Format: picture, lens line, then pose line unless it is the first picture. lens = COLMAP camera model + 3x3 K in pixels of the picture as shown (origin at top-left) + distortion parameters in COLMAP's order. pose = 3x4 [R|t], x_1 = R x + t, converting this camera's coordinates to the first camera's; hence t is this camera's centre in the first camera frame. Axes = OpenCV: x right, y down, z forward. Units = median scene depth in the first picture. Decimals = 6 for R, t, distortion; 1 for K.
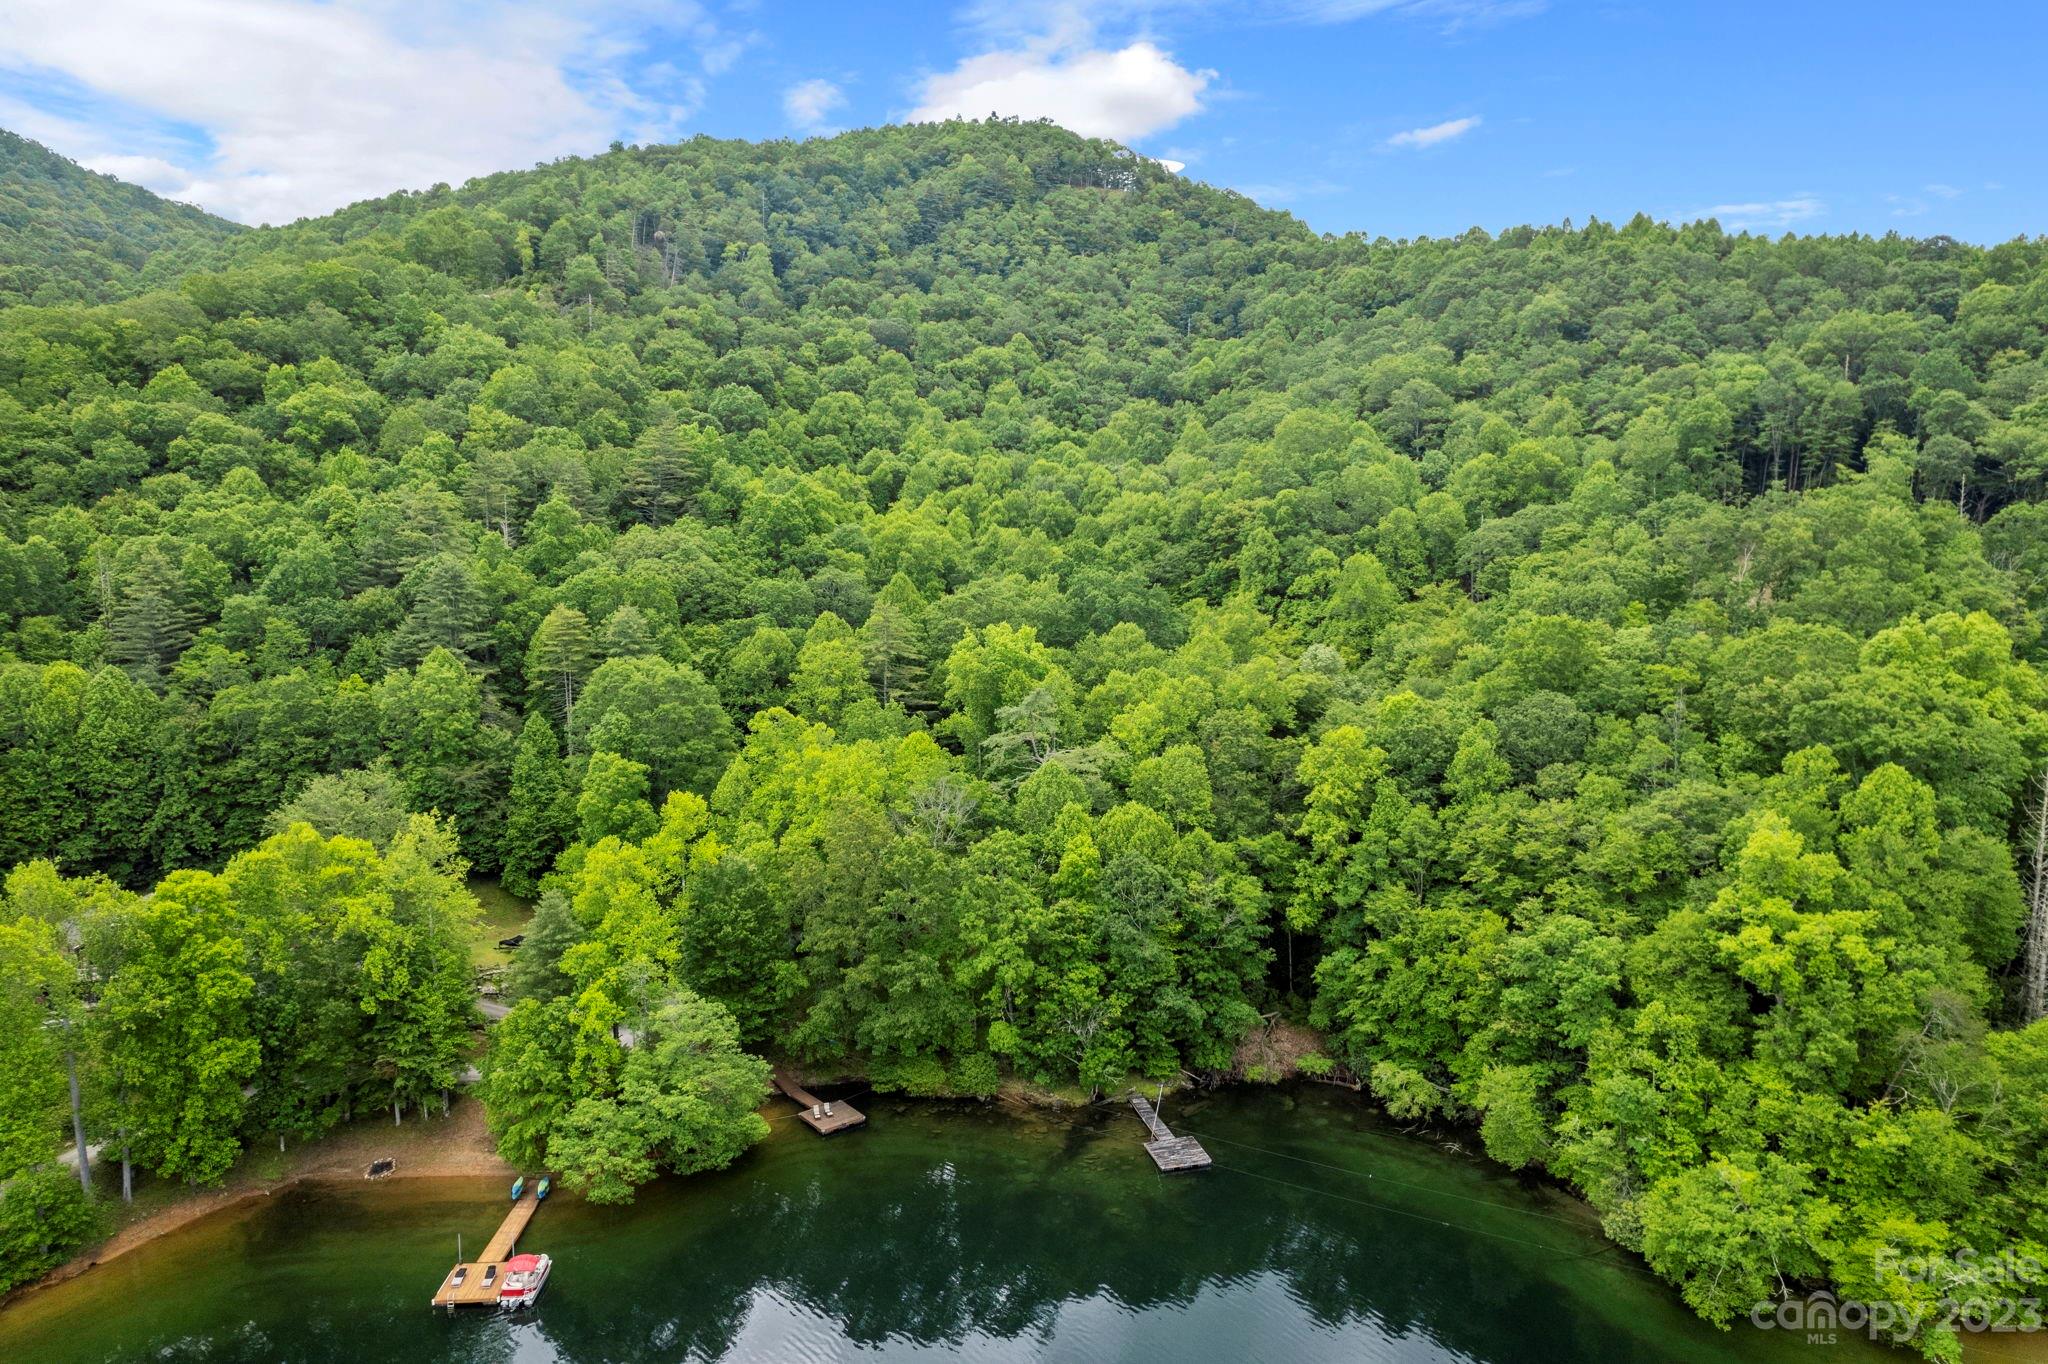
lens RADIAL K [[1316.3, 0, 1036.0], [0, 1316.3, 690.4], [0, 0, 1]] dist [-0.082560, 0.100355]
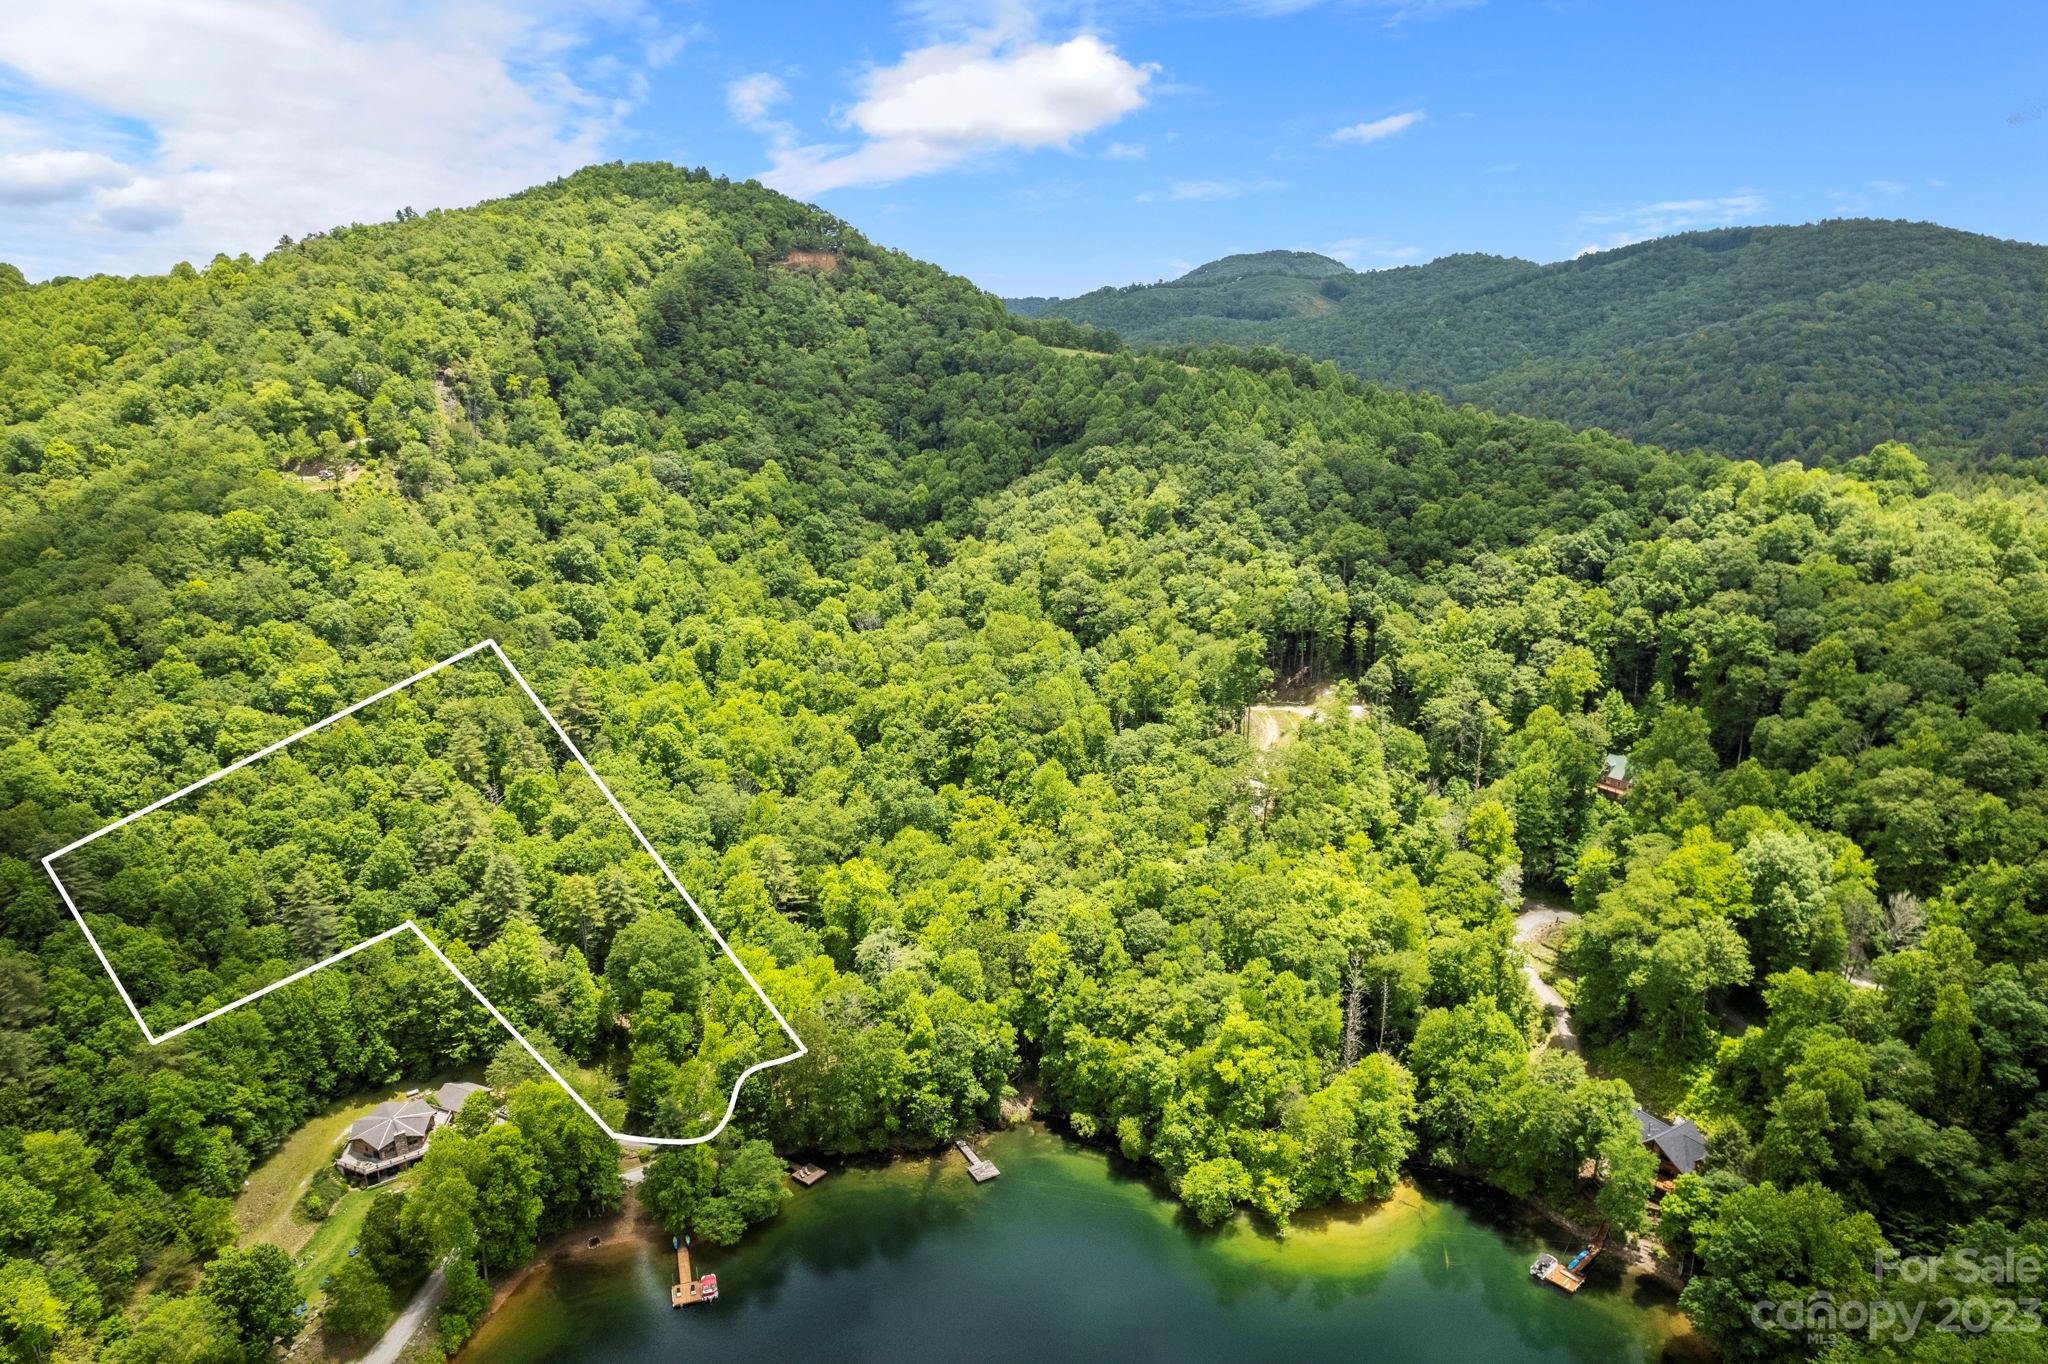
lens RADIAL K [[1316.3, 0, 1036.0], [0, 1316.3, 690.4], [0, 0, 1]] dist [-0.082560, 0.100355]
pose [[0.969336, -0.069179, 0.235799, -0.216621], [0.038698, 0.990557, 0.131529, -0.591205], [-0.242671, -0.118371, 0.962860, -0.822495]]
